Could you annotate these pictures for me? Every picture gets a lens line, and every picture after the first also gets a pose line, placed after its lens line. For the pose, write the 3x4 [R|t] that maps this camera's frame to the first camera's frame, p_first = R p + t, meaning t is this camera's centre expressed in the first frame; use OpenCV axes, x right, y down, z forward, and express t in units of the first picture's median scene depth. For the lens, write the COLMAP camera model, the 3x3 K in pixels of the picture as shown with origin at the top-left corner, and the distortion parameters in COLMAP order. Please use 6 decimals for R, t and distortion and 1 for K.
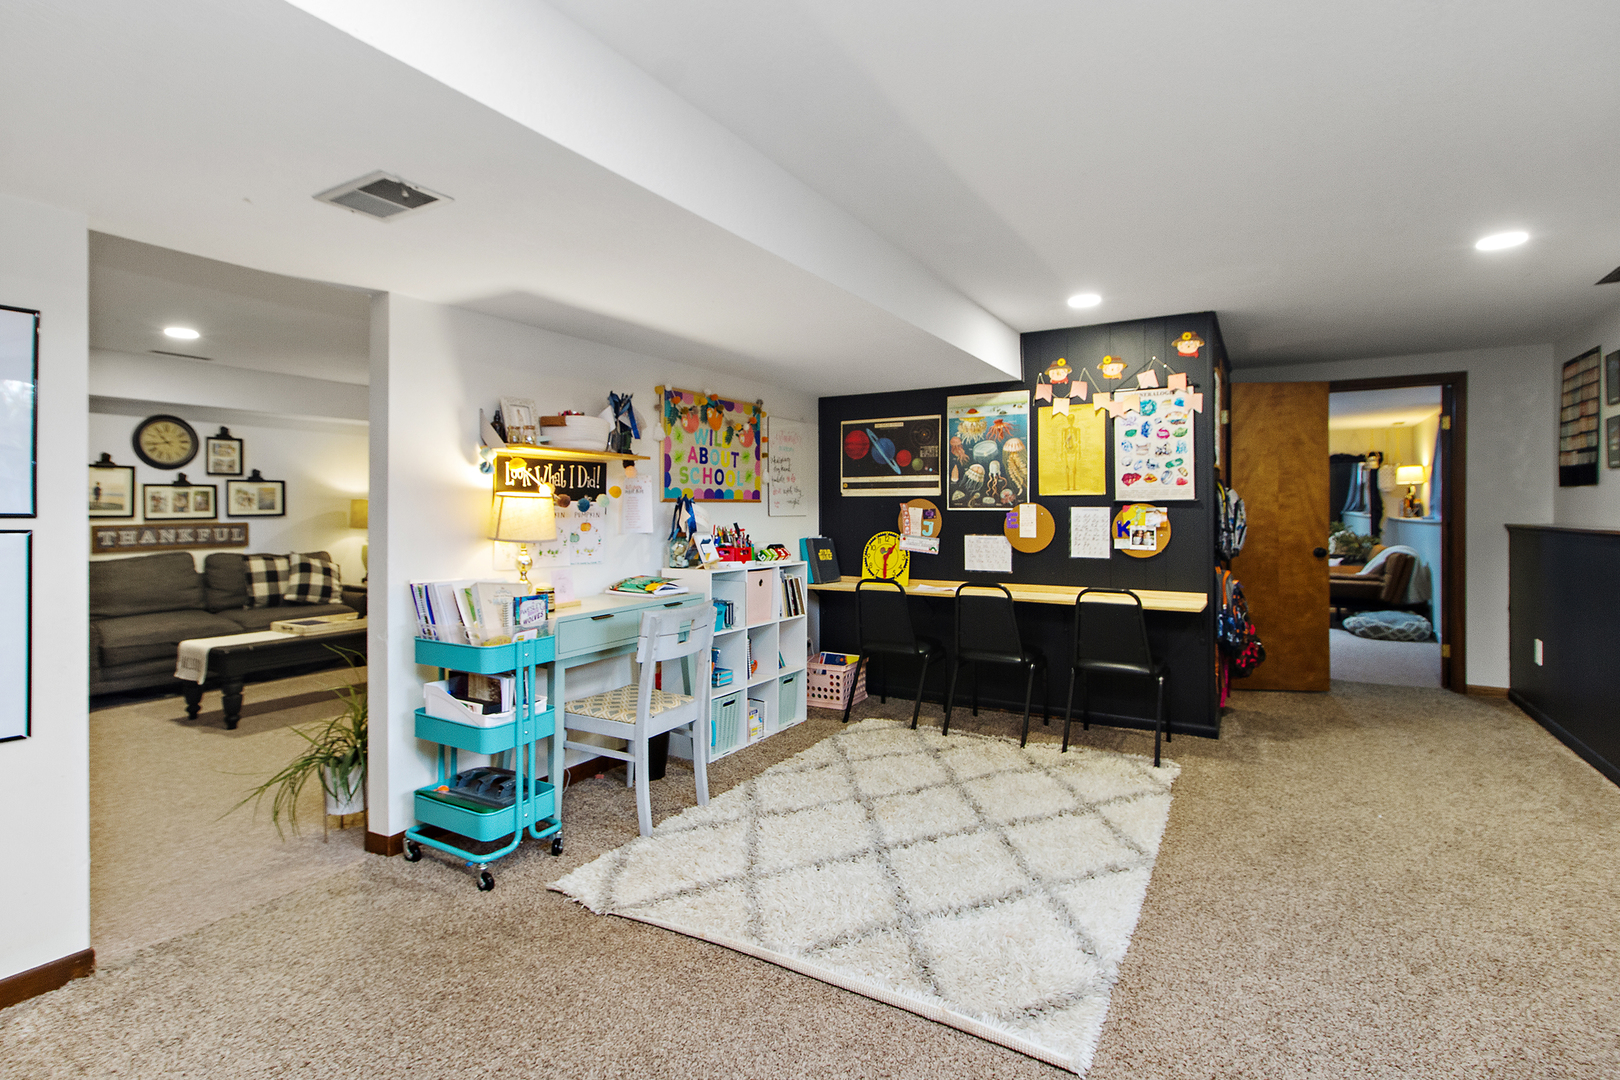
lens RADIAL K [[754.5, 0, 808.6], [0, 754.5, 502.2], [0, 0, 1]] dist [0.002131, 0.000338]
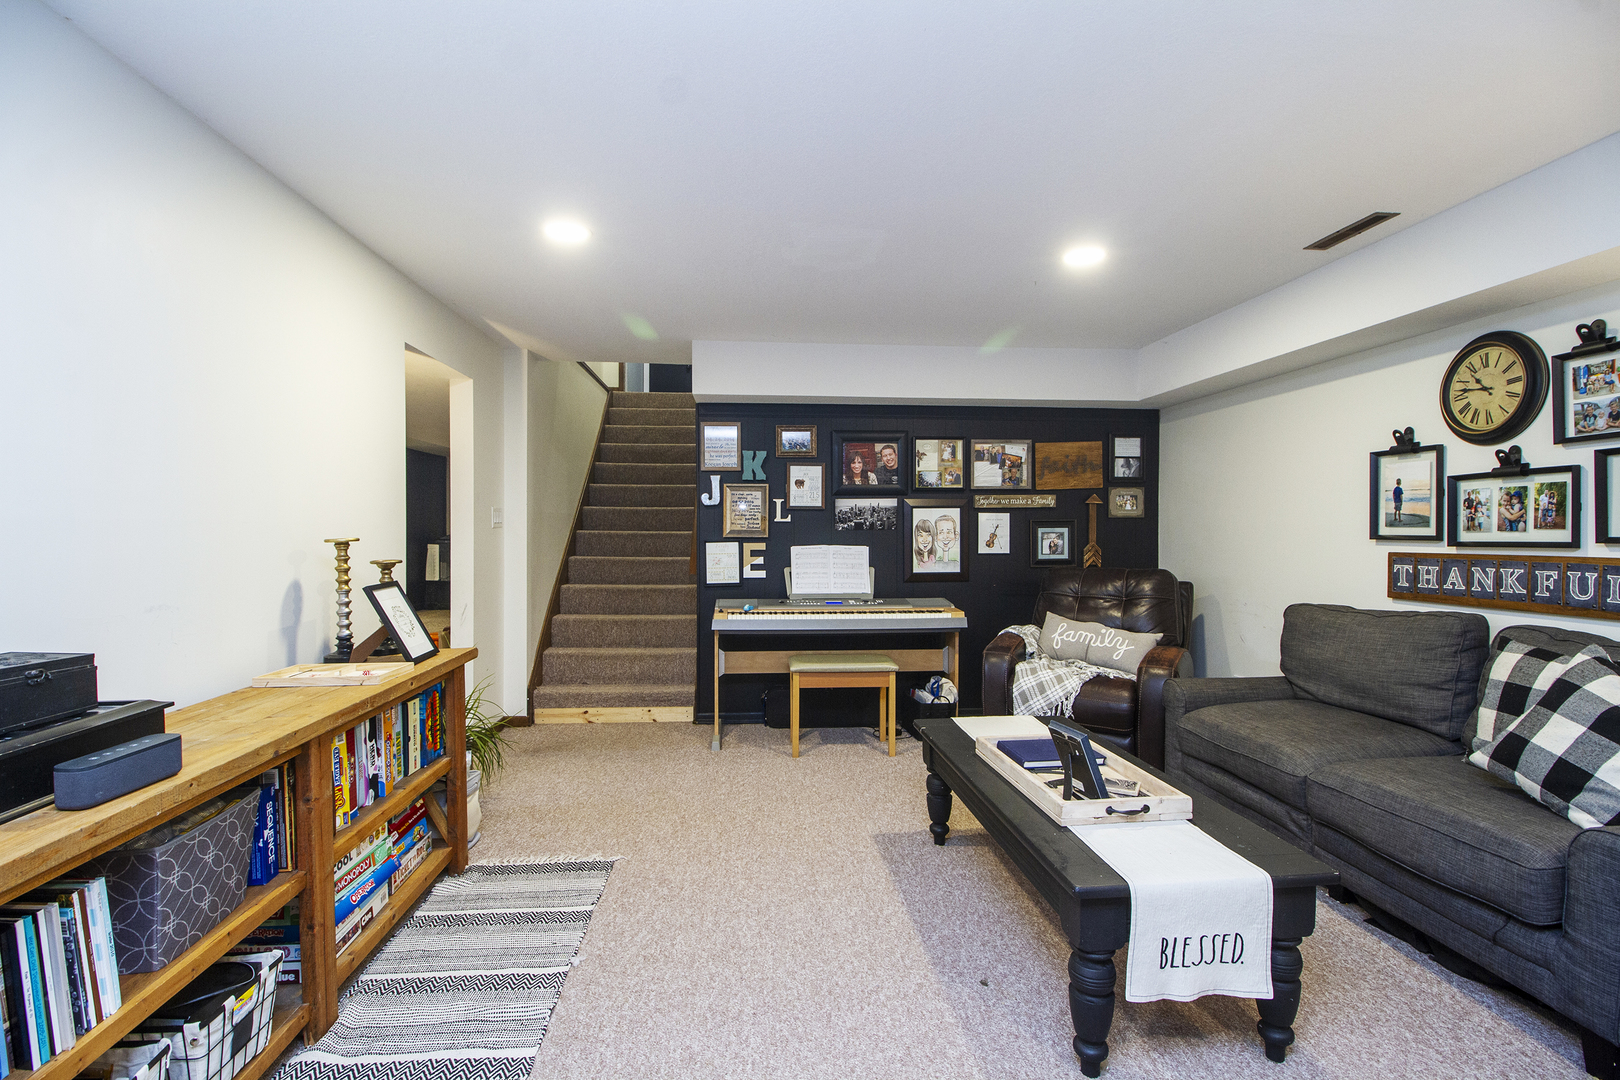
lens RADIAL K [[754.5, 0, 807.8], [0, 754.5, 539.1], [0, 0, 1]] dist [0.002131, 0.000338]
pose [[-0.817265, 0.006714, -0.576223, -0.199600], [0.004849, 0.999977, 0.004774, 0.013752], [0.576242, 0.001108, -0.817278, 1.120566]]
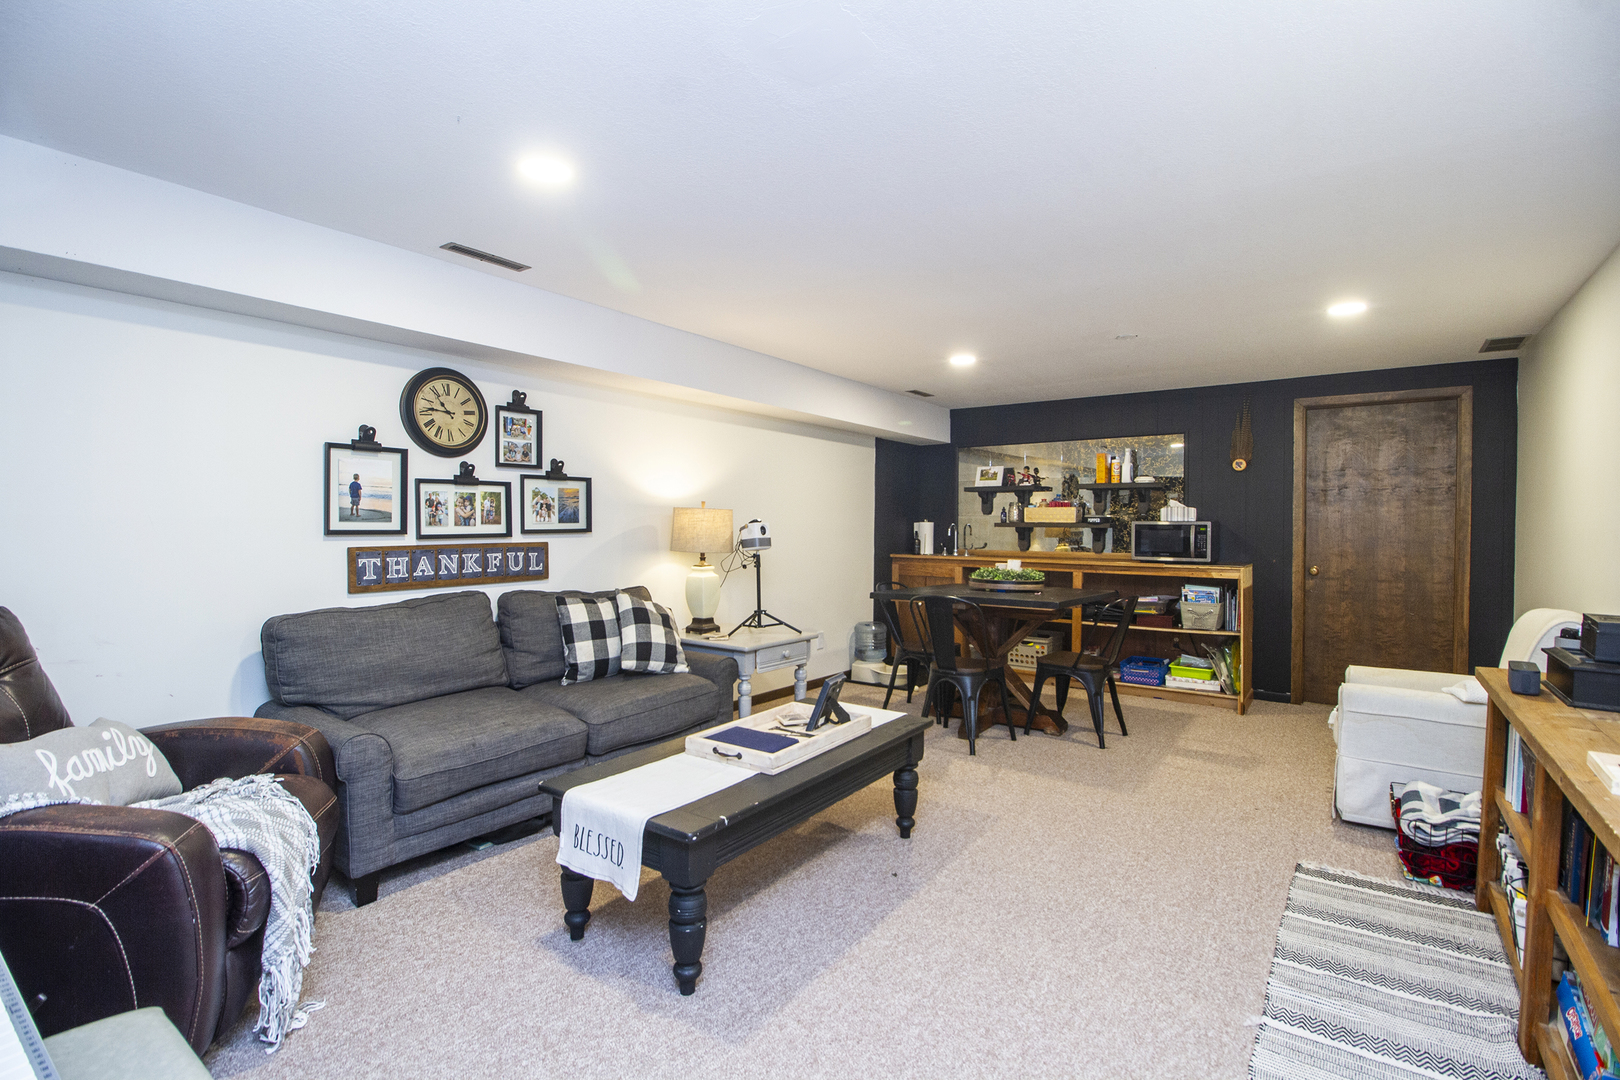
lens RADIAL K [[754.5, 0, 804.6], [0, 754.5, 529.7], [0, 0, 1]] dist [0.002131, 0.000338]
pose [[0.993600, 0.007848, -0.112686, -0.477463], [-0.005891, 0.999826, 0.017693, 0.003862], [0.112805, -0.016915, 0.993473, 0.409098]]
